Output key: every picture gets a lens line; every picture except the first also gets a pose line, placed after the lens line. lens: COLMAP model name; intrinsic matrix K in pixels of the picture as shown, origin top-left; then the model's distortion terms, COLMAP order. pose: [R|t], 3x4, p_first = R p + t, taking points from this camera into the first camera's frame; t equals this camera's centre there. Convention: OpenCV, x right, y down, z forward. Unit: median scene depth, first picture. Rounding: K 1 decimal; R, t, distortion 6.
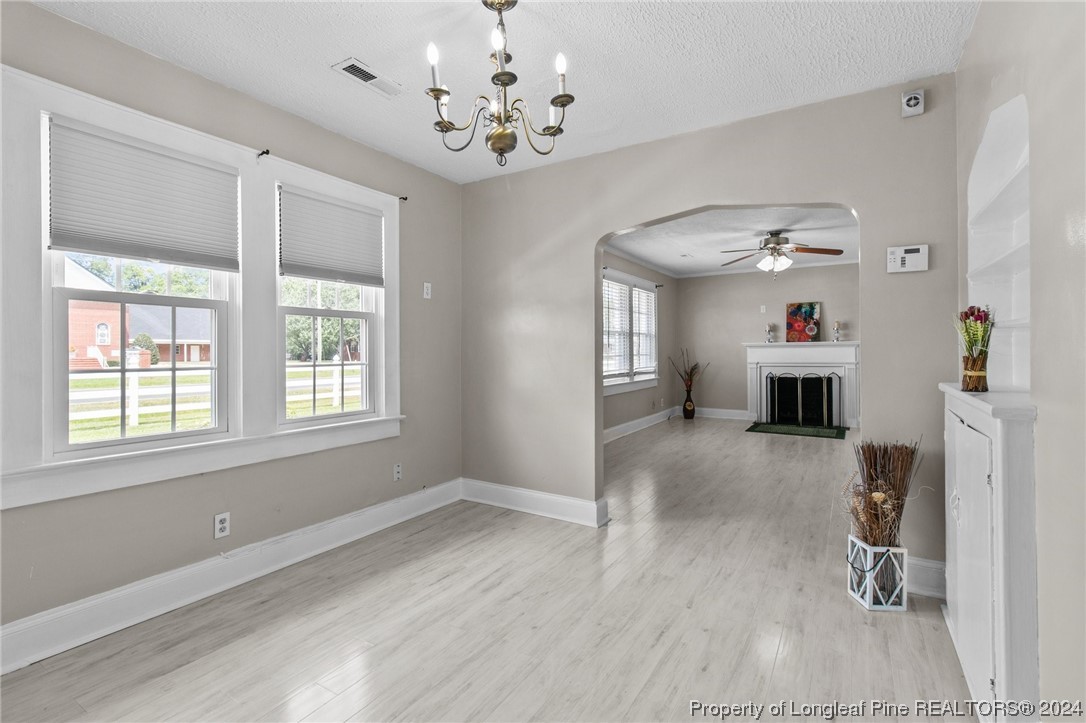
lens RADIAL K [[512.2, 0, 535.9], [0, 512.2, 350.9], [0, 0, 1]] dist [0.001412, 0.000288]
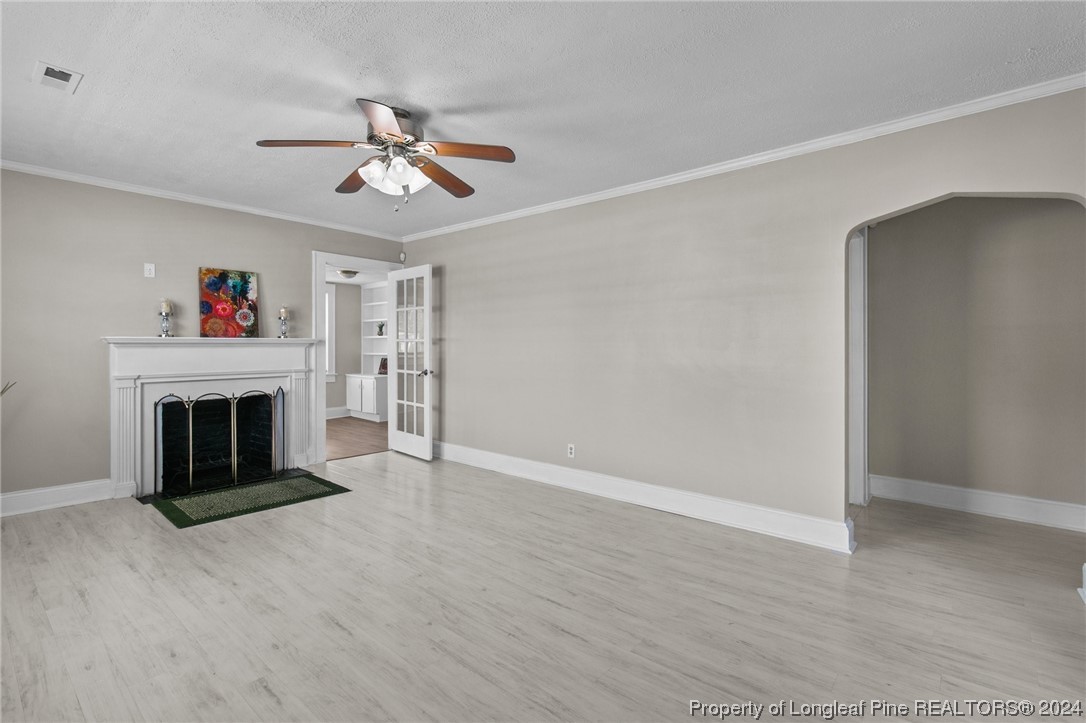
lens RADIAL K [[512.2, 0, 535.9], [0, 512.2, 350.9], [0, 0, 1]] dist [0.001412, 0.000288]
pose [[0.156169, 0.001235, 0.987730, 0.000779], [-0.003644, 0.999993, -0.000674, -0.002898], [-0.987724, -0.003494, 0.156172, 0.563809]]
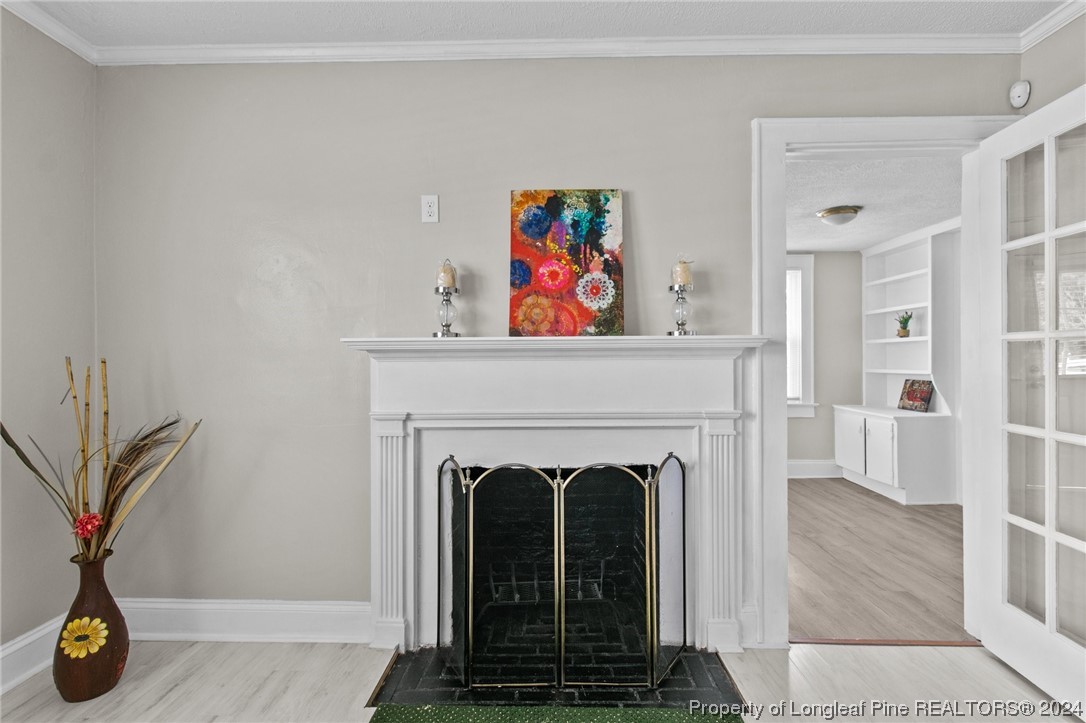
lens RADIAL K [[507.4, 0, 543.9], [0, 507.4, 357.7], [0, 0, 1]] dist [0.002972, 0.000133]
pose [[0.853119, 0.009810, 0.521625, 0.373983], [-0.005921, 0.999941, -0.009123, -0.004110], [-0.521683, 0.004694, 0.853126, 0.780457]]
